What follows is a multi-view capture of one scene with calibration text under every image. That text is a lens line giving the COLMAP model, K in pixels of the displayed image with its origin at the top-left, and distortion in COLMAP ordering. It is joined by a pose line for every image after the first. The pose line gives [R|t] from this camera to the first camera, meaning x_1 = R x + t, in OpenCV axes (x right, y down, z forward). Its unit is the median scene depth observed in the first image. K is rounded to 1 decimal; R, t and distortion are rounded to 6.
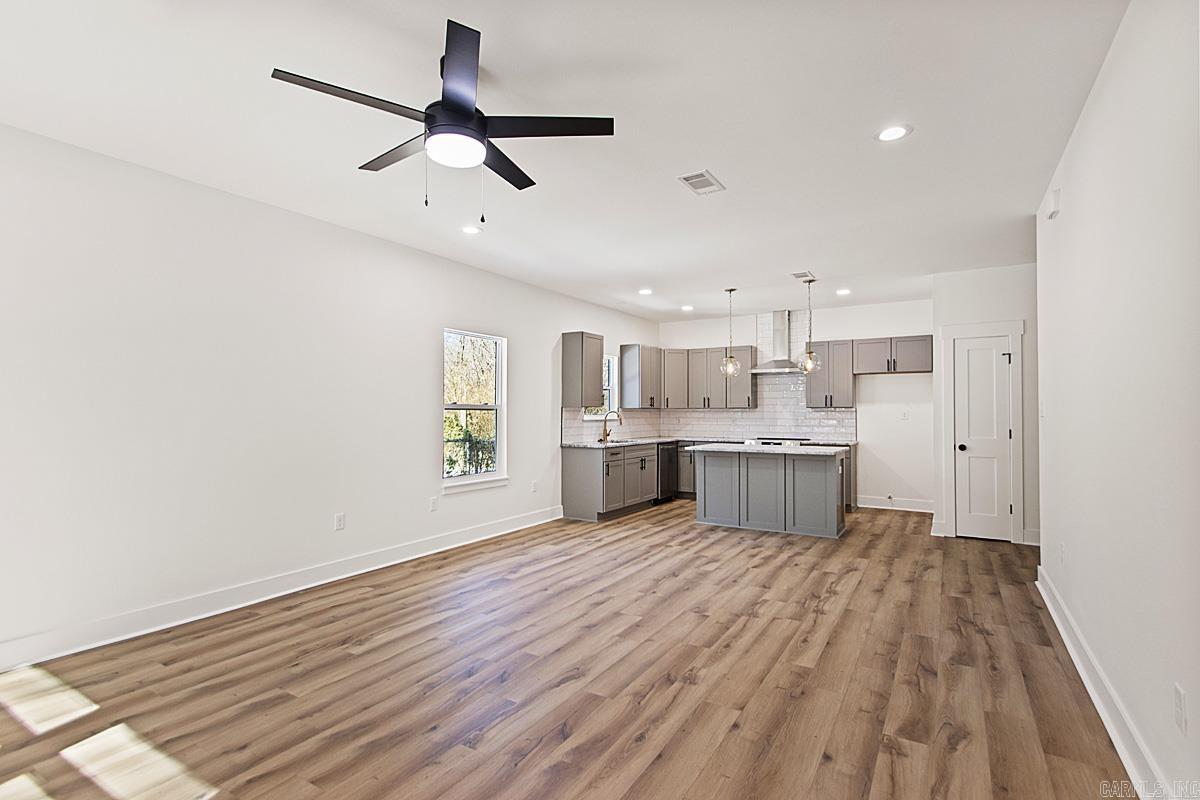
lens RADIAL K [[569.1, 0, 596.0], [0, 569.1, 405.0], [0, 0, 1]] dist [0.012372, -0.007412]
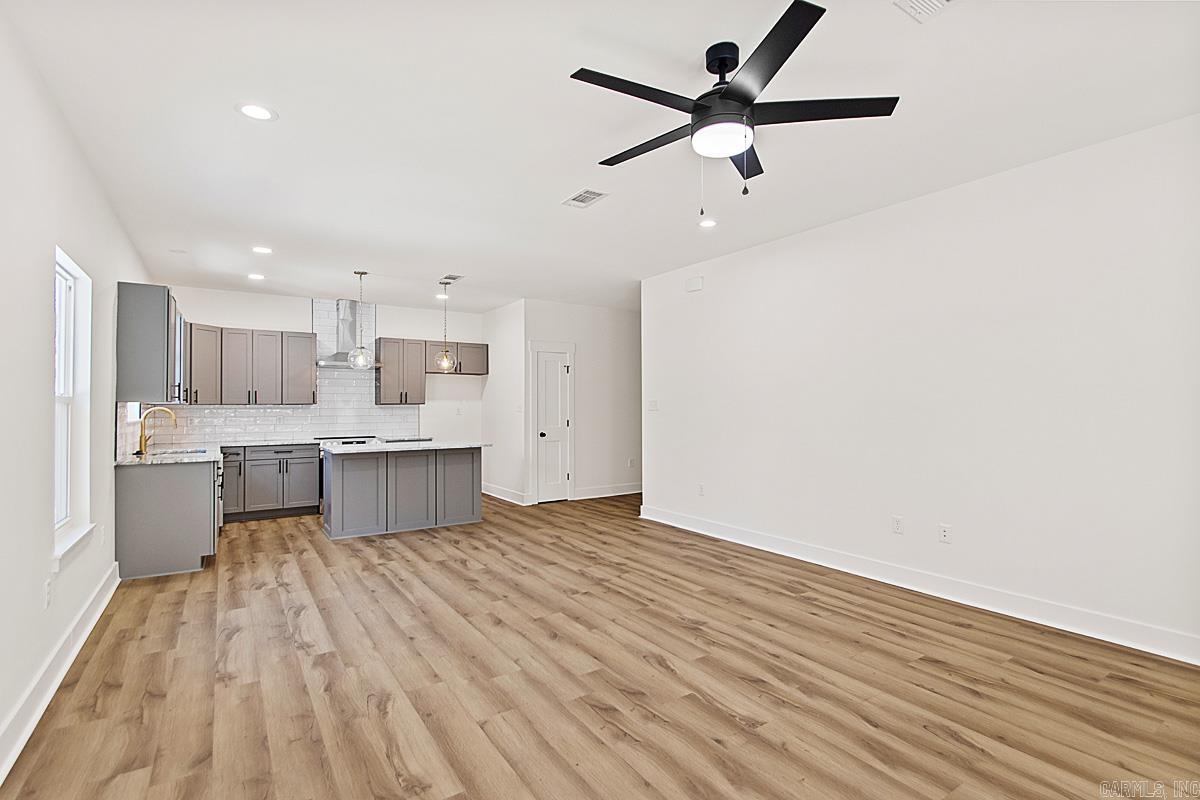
lens RADIAL K [[569.1, 0, 621.6], [0, 569.1, 396.9], [0, 0, 1]] dist [0.012372, -0.007412]
pose [[0.404199, 0.015497, 0.914540, -0.471240], [-0.005508, 0.999880, -0.014509, 0.005734], [-0.914655, 0.000827, 0.404235, 0.296648]]
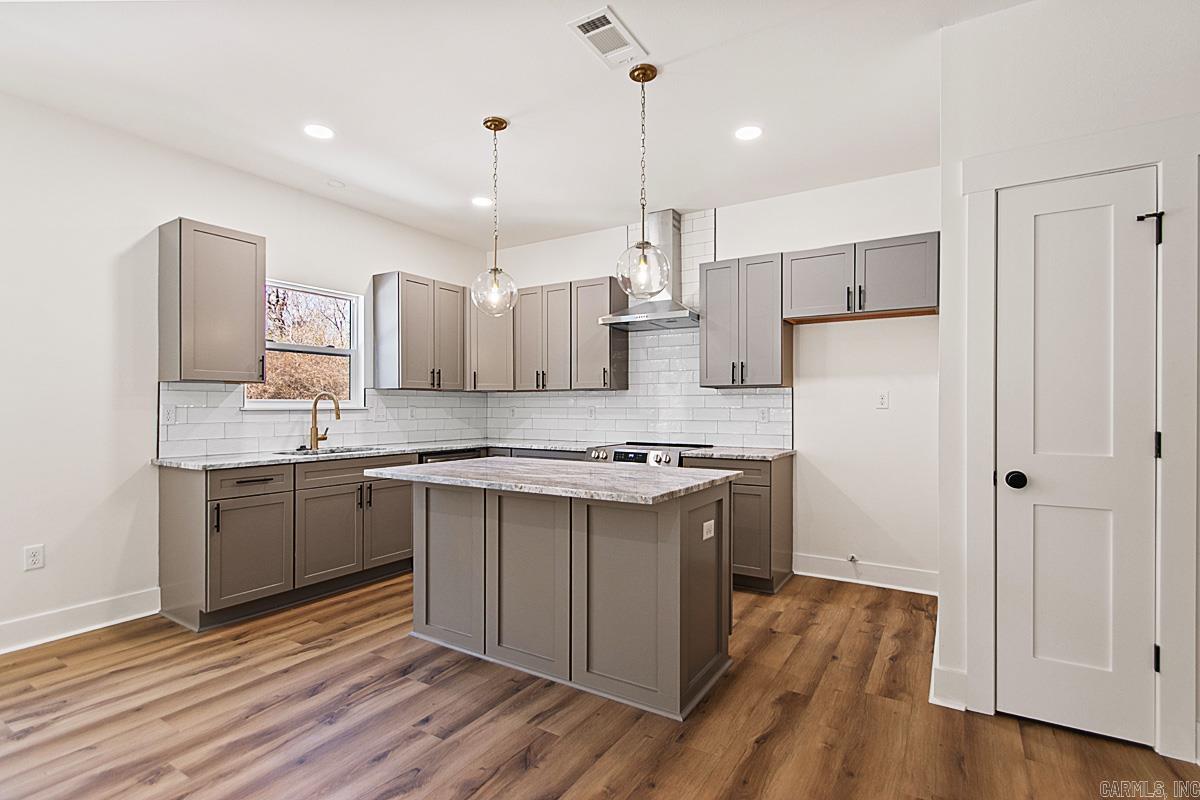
lens RADIAL K [[569.1, 0, 596.7], [0, 569.1, 408.8], [0, 0, 1]] dist [0.012372, -0.007412]
pose [[0.999974, 0.000239, -0.007269, 0.362107], [-0.000124, 0.999876, 0.015728, 0.021942], [0.007272, -0.015727, 0.999850, 0.611813]]
